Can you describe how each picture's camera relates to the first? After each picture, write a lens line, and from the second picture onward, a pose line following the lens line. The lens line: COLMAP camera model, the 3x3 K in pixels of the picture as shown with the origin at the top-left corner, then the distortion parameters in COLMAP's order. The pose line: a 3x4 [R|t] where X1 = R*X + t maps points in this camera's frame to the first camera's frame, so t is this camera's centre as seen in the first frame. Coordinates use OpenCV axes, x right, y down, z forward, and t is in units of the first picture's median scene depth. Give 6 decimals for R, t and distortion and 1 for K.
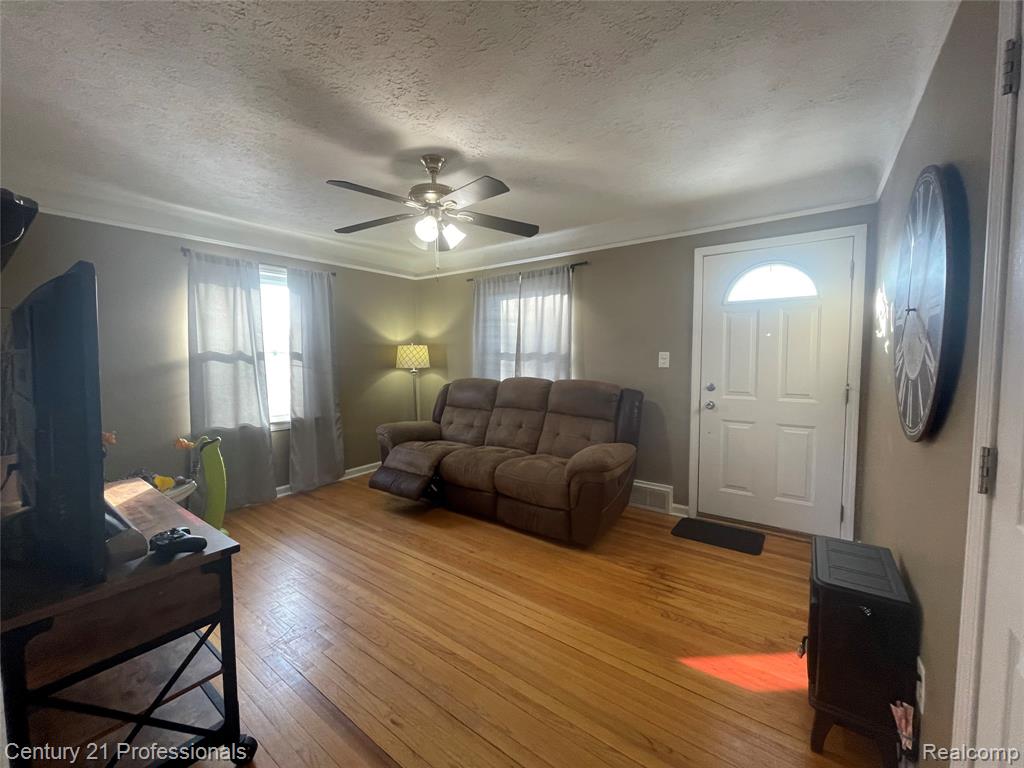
lens RADIAL K [[408.7, 0, 509.9], [0, 408.7, 381.5], [0, 0, 1]] dist [0.001267, -0.000235]
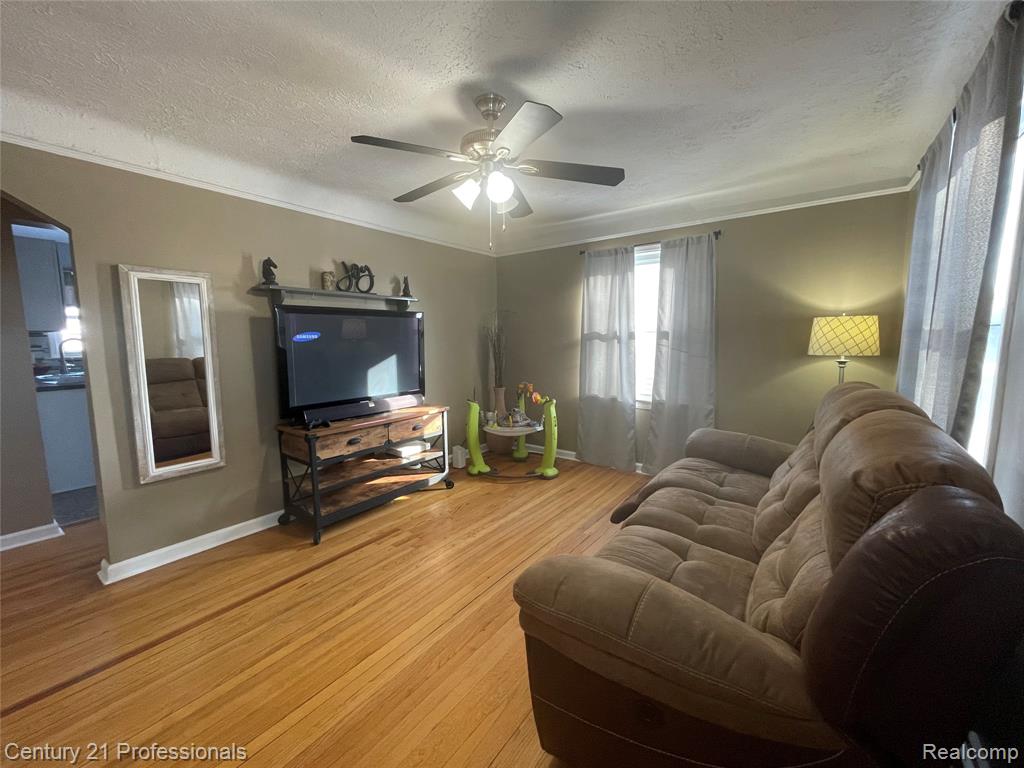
lens RADIAL K [[408.7, 0, 509.4], [0, 408.7, 383.2], [0, 0, 1]] dist [0.001267, -0.000235]
pose [[0.023772, 0.118521, -0.992667, 0.453554], [-0.054156, 0.991642, 0.117102, -0.048088], [0.998249, 0.050975, 0.029992, 0.670742]]
